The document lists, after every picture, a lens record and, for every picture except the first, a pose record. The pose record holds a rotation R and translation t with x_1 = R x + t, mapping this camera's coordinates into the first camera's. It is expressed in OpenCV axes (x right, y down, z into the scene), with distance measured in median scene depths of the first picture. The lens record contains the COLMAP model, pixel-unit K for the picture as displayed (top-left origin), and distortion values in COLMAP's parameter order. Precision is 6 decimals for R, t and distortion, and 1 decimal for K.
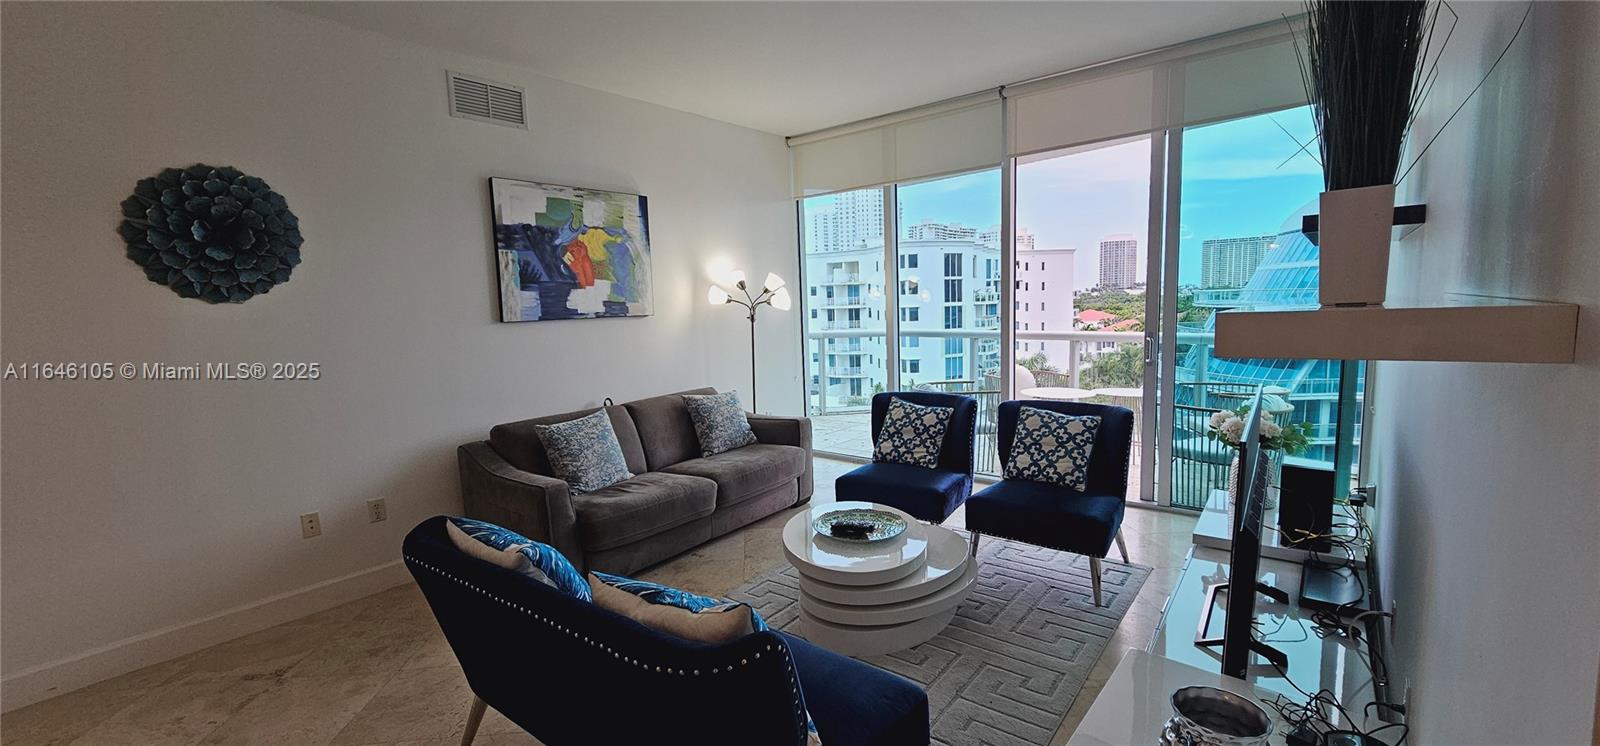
lens RADIAL K [[657.2, 0, 801.5], [0, 657.2, 379.1], [0, 0, 1]] dist [0.007734, -0.001339]
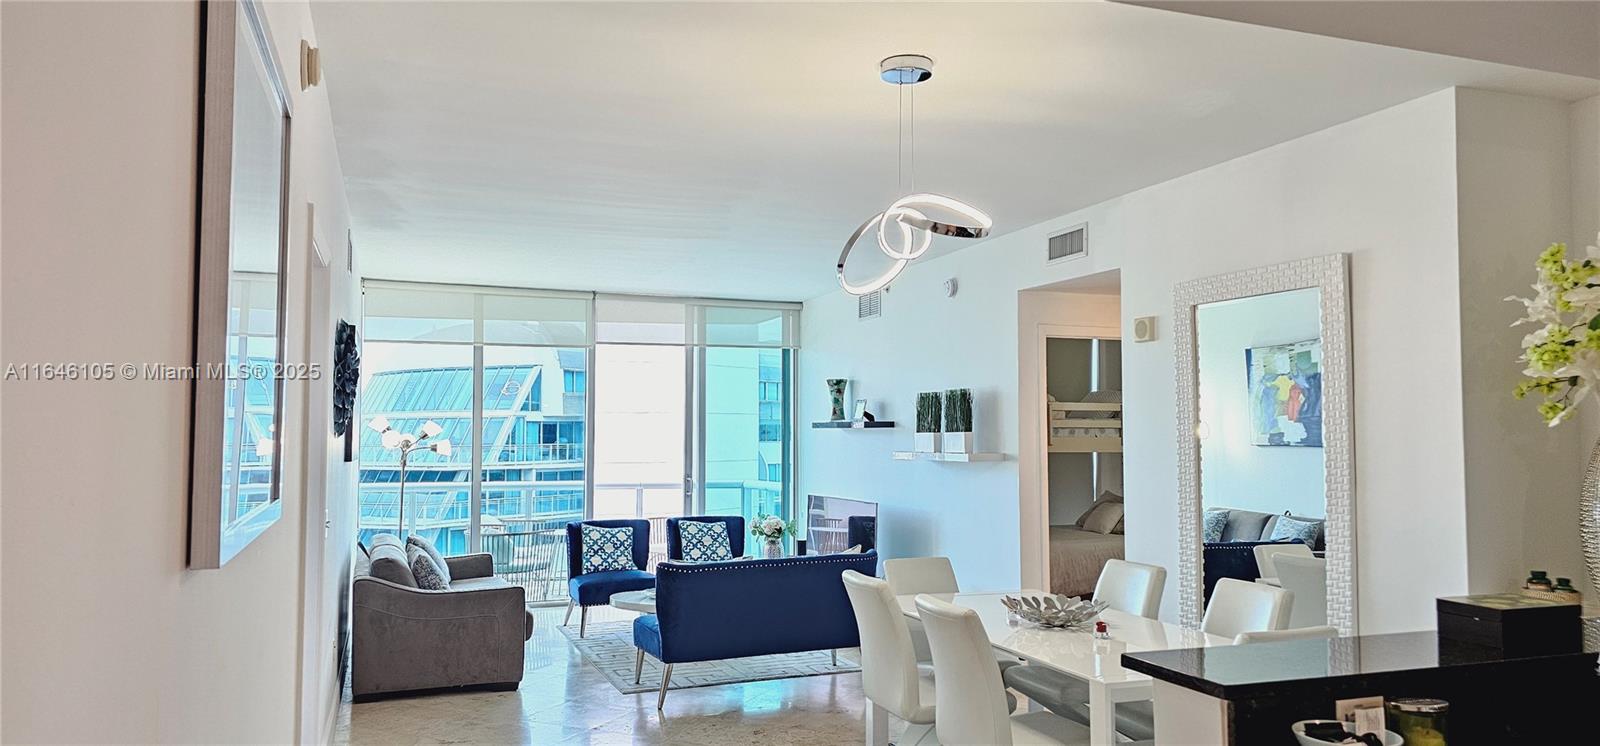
lens RADIAL K [[1065.9, 0, 804.1], [0, 1065.9, 376.0], [0, 0, 1]] dist [0.070623, -0.046326]
pose [[0.489417, 0.082203, 0.868167, -1.479514], [0.088207, 0.985775, -0.143064, 0.079031], [-0.867578, 0.146596, 0.475204, -0.407303]]
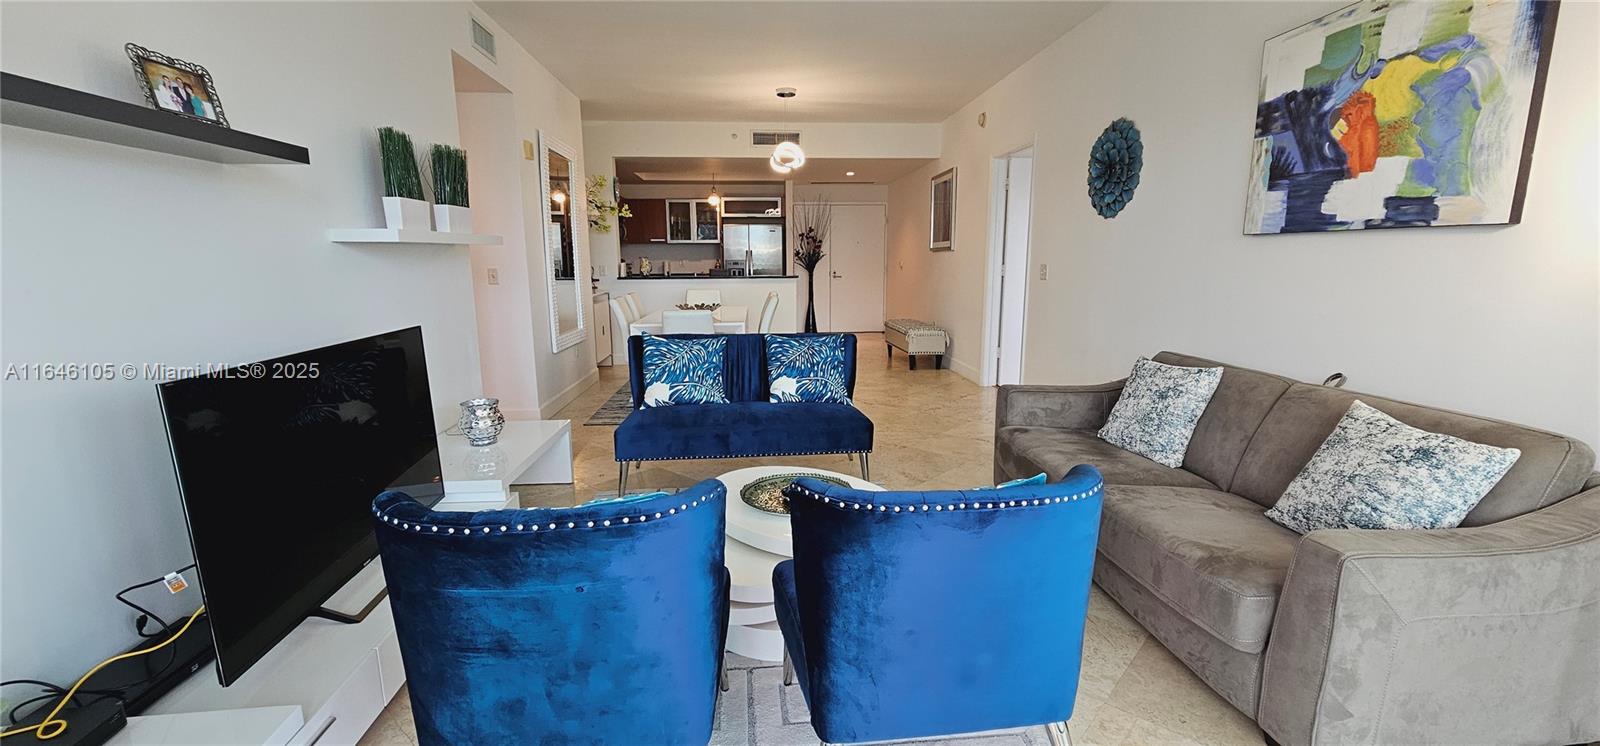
lens RADIAL K [[657.2, 0, 796.7], [0, 657.2, 382.9], [0, 0, 1]] dist [0.007734, -0.001339]
pose [[-0.723312, 0.169069, -0.669504, 0.460754], [-0.051399, 0.953691, 0.296364, -0.115843], [0.688606, 0.248776, -0.681126, 1.134038]]
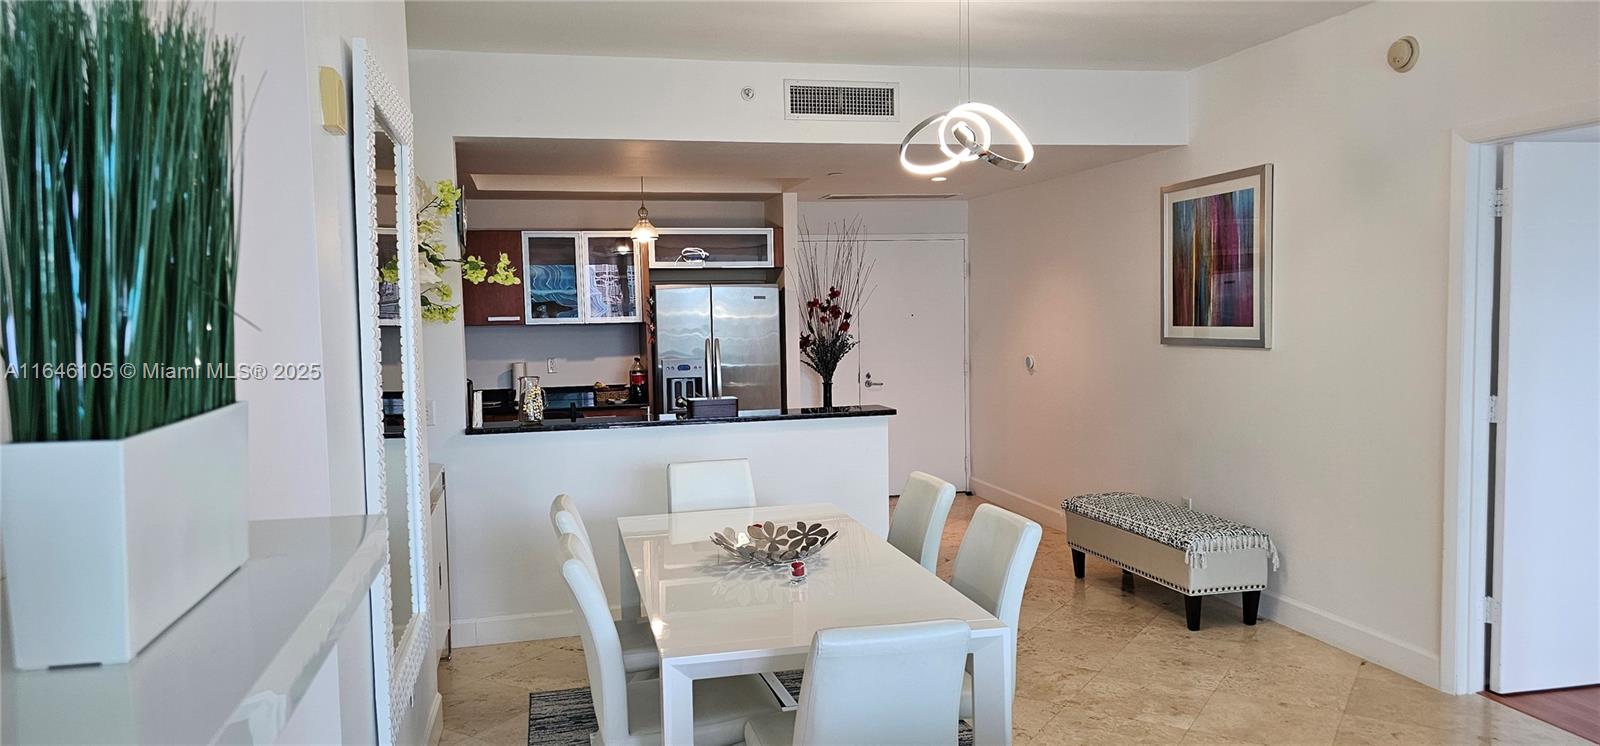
lens RADIAL K [[1065.9, 0, 791.4], [0, 1065.9, 376.4], [0, 0, 1]] dist [0.070623, -0.046326]
pose [[-0.600609, 0.101666, -0.793053, 0.256284], [-0.054226, 0.984420, 0.167266, -0.103808], [0.797702, 0.143465, -0.585739, 0.420359]]
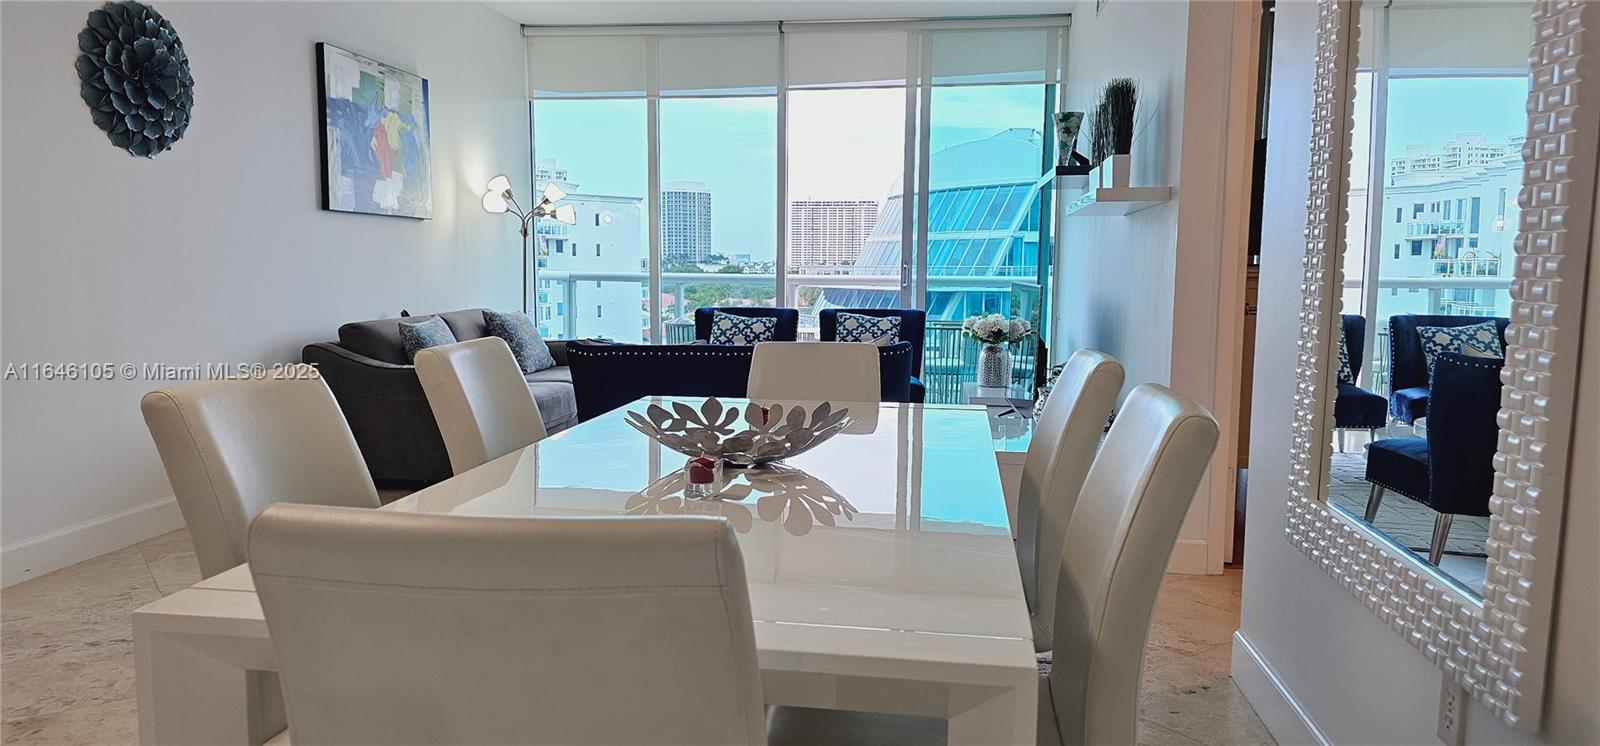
lens RADIAL K [[1065.9, 0, 798.6], [0, 1065.9, 398.8], [0, 0, 1]] dist [0.070623, -0.046326]
pose [[0.850688, -0.025601, 0.525047, -0.637326], [0.026209, 0.999637, 0.006278, 0.159761], [-0.525017, 0.008420, 0.851050, -0.506005]]
